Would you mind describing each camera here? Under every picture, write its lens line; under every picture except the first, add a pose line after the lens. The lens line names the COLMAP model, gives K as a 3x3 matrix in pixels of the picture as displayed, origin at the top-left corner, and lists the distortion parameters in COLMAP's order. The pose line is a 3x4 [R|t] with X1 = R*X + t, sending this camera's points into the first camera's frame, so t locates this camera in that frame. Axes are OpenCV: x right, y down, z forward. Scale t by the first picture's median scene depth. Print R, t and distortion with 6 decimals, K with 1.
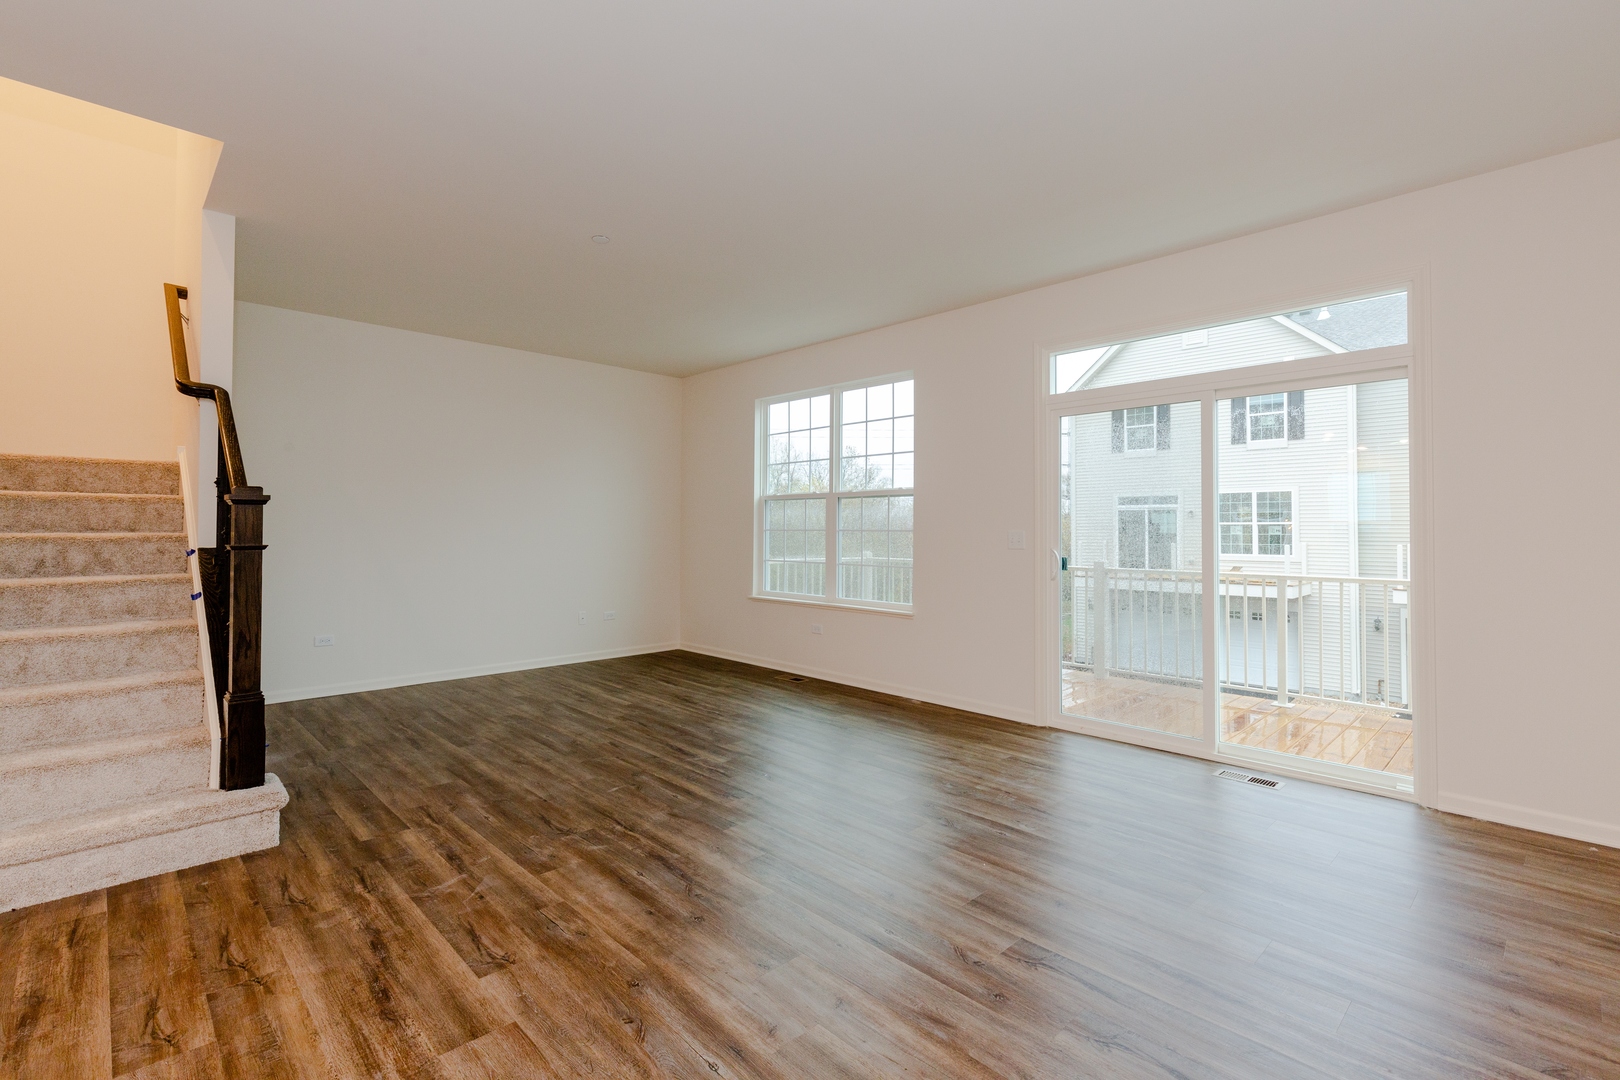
lens RADIAL K [[741.4, 0, 811.2], [0, 741.4, 526.9], [0, 0, 1]] dist [-0.001251, 0.000067]
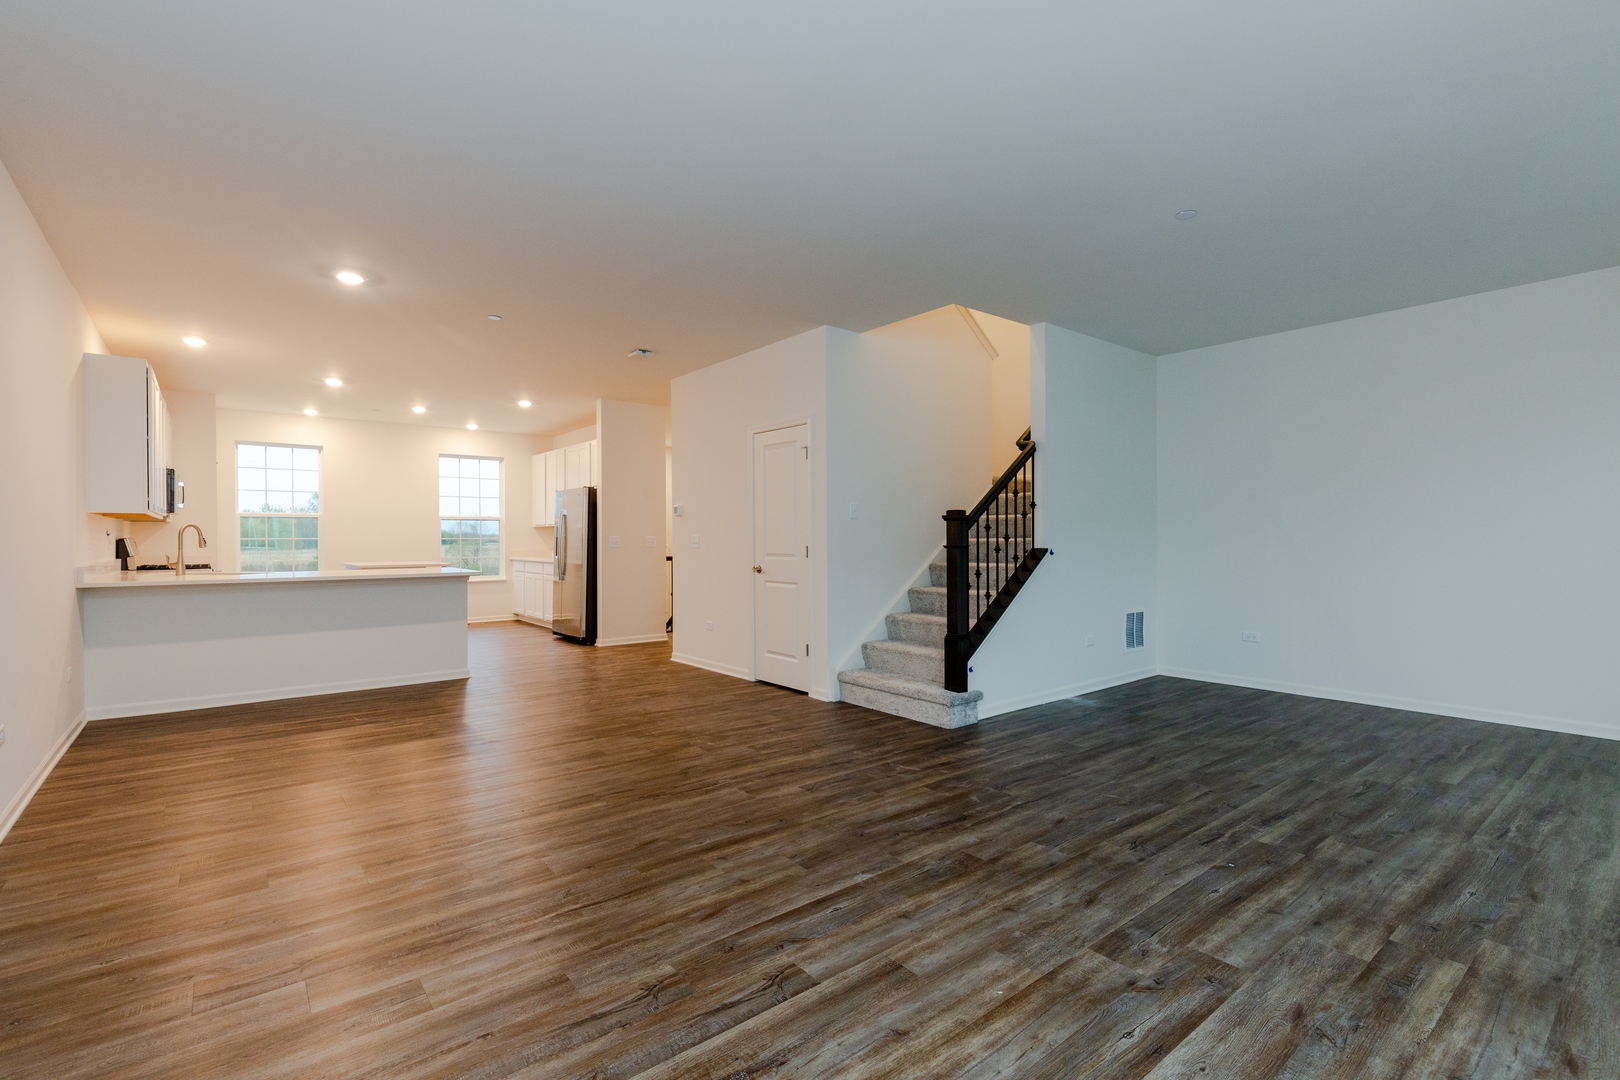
lens RADIAL K [[741.4, 0, 815.6], [0, 741.4, 538.4], [0, 0, 1]] dist [-0.001251, 0.000067]
pose [[-0.085212, 0.003922, -0.996355, 0.988094], [0.003412, 0.999988, 0.003645, 0.000662], [0.996357, -0.003089, -0.085224, 0.886519]]
